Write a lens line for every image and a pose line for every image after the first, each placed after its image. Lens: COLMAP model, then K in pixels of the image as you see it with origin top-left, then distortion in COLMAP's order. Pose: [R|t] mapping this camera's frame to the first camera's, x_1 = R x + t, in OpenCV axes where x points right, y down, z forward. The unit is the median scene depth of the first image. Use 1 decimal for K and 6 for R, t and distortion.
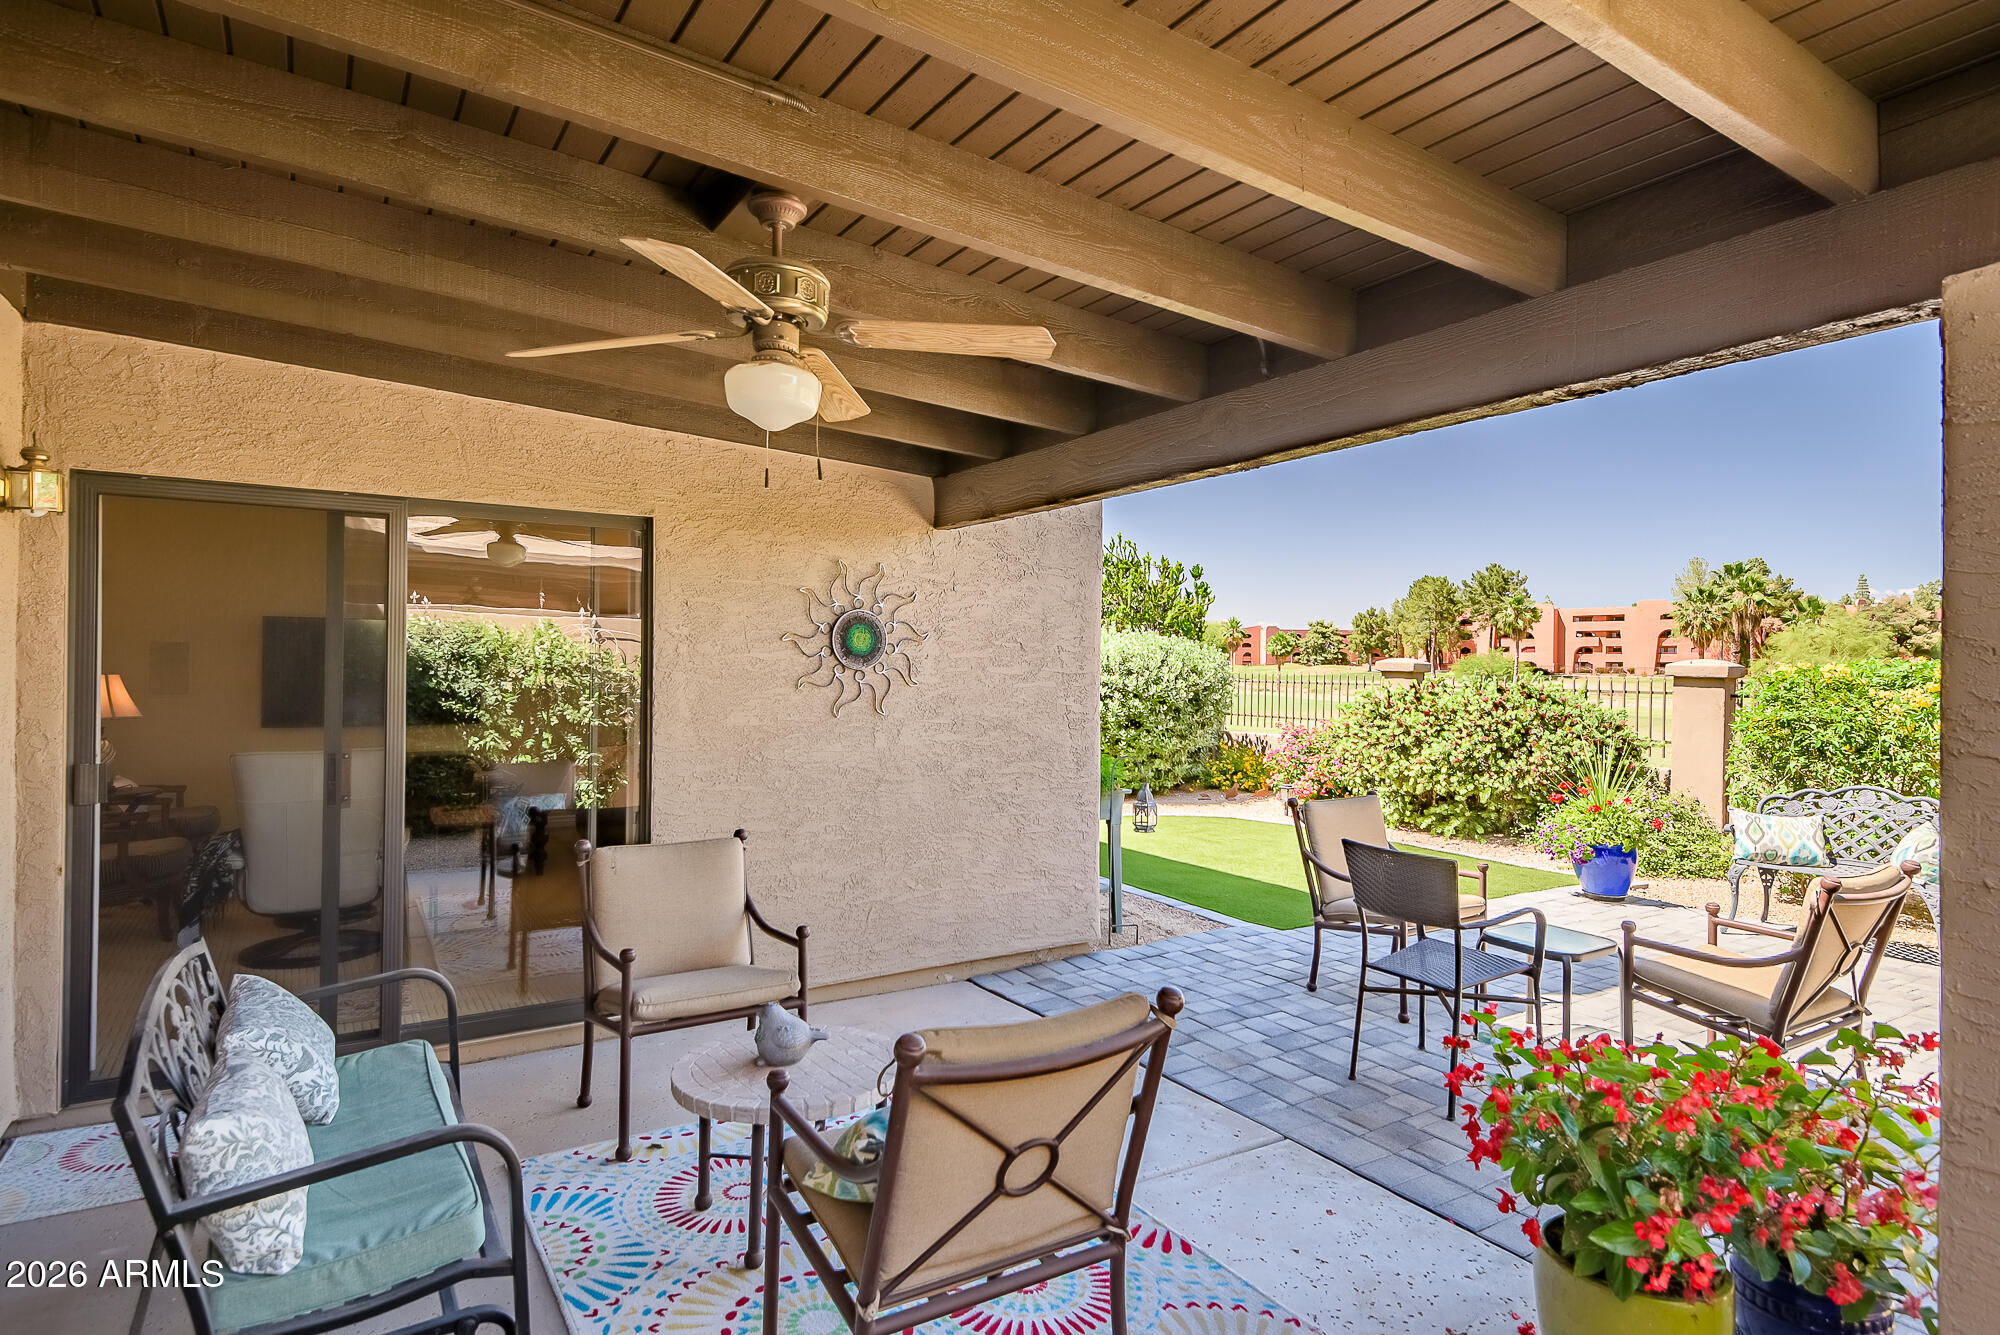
lens RADIAL K [[1092.5, 0, 1000.0], [0, 1092.5, 667.5], [0, 0, 1]] dist [0.001998, -0.001093]
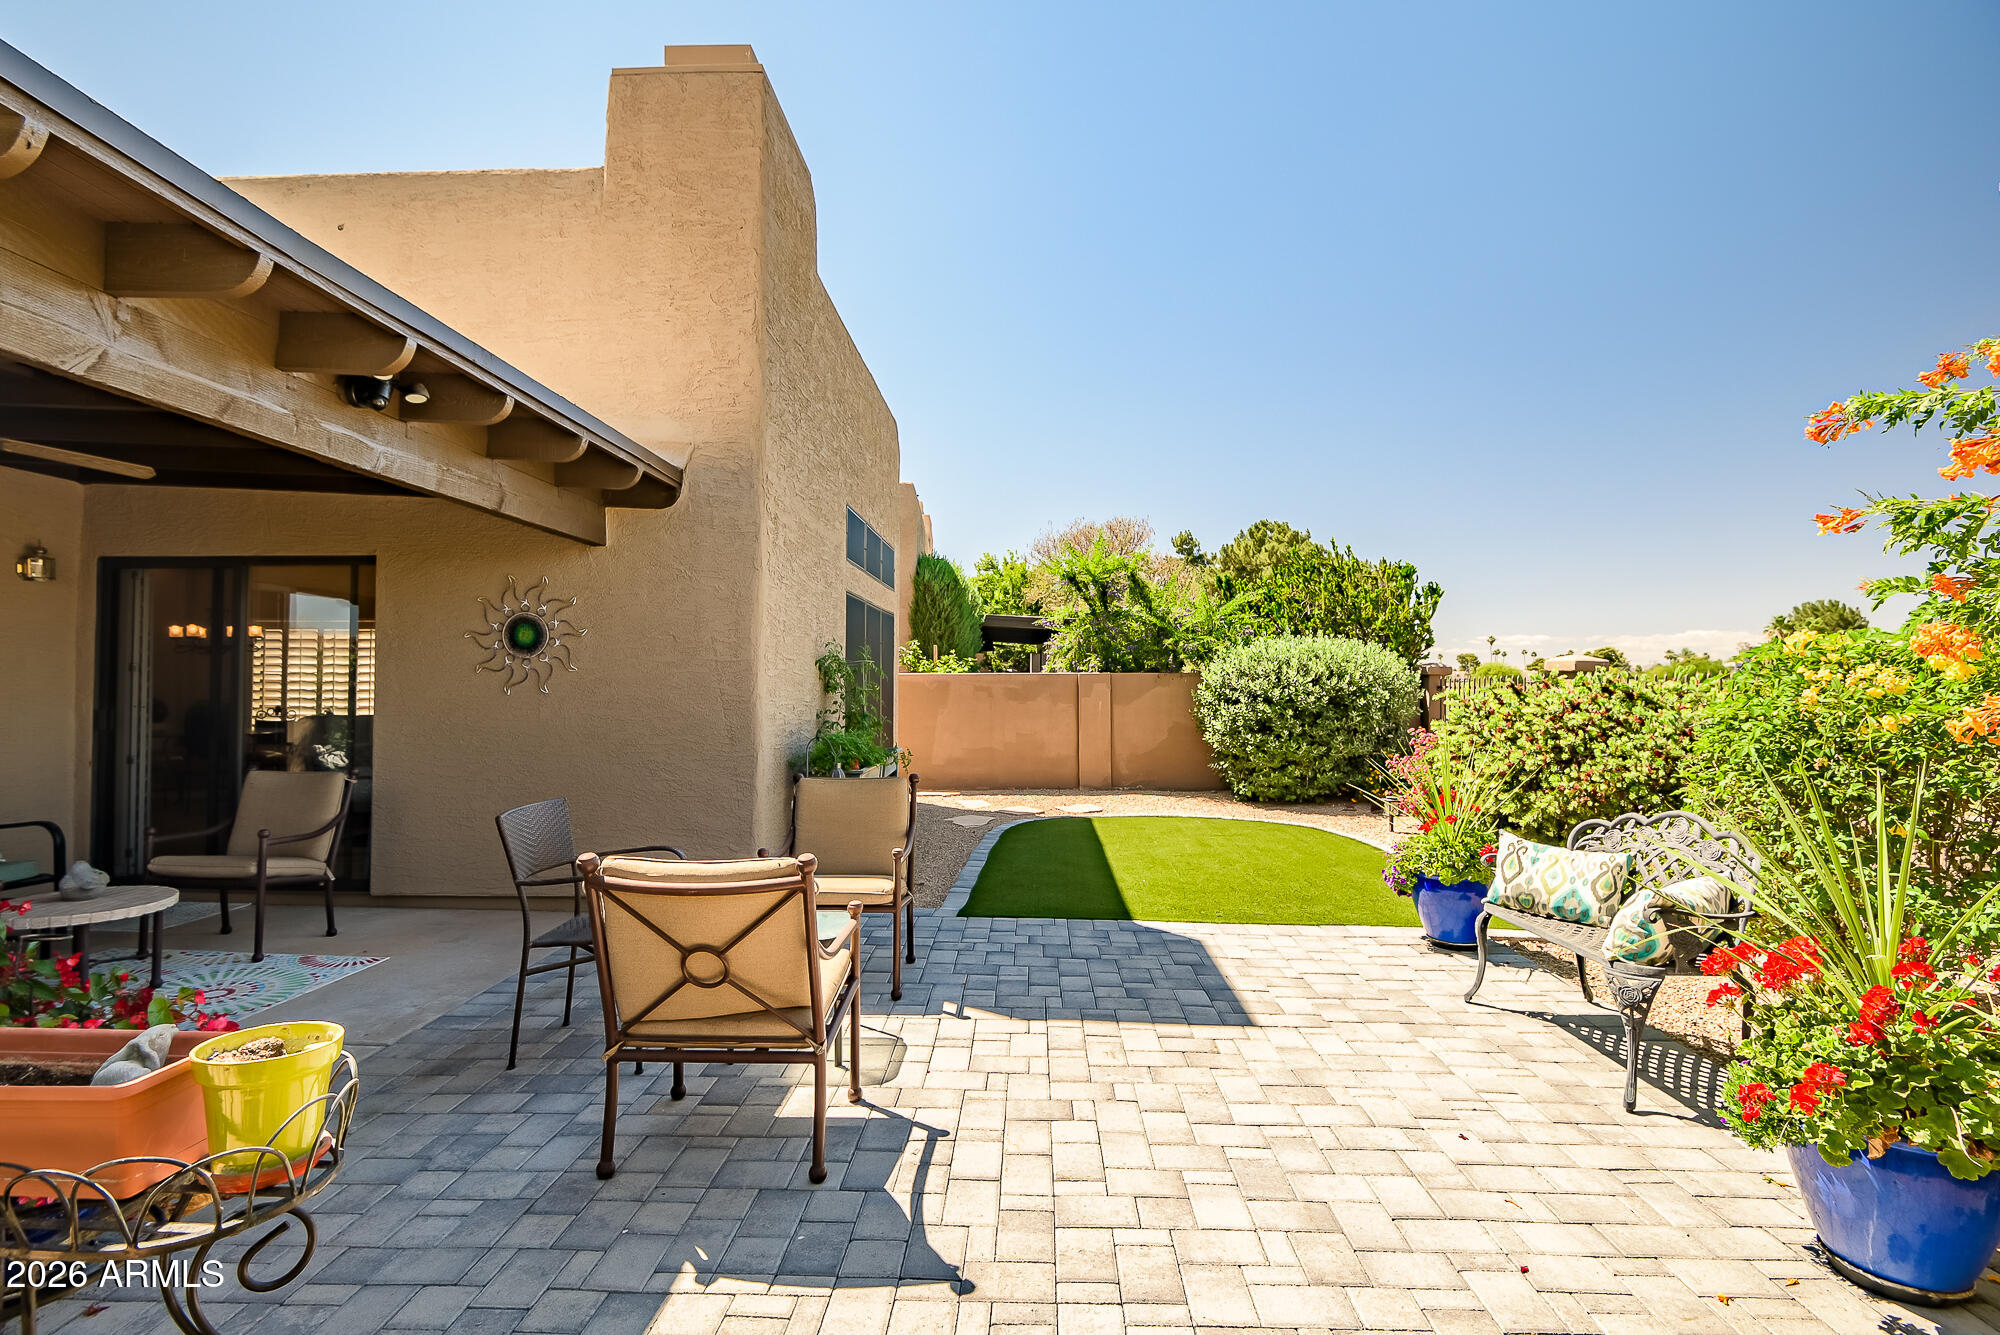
lens RADIAL K [[944.8, 0, 1000.0], [0, 944.8, 667.5], [0, 0, 1]] dist [-0.032670, -0.000604]
pose [[0.829372, -0.016326, -0.558458, 0.725832], [0.002179, 0.999660, -0.025988, 0.032923], [0.558693, 0.020337, 0.829125, 0.287454]]
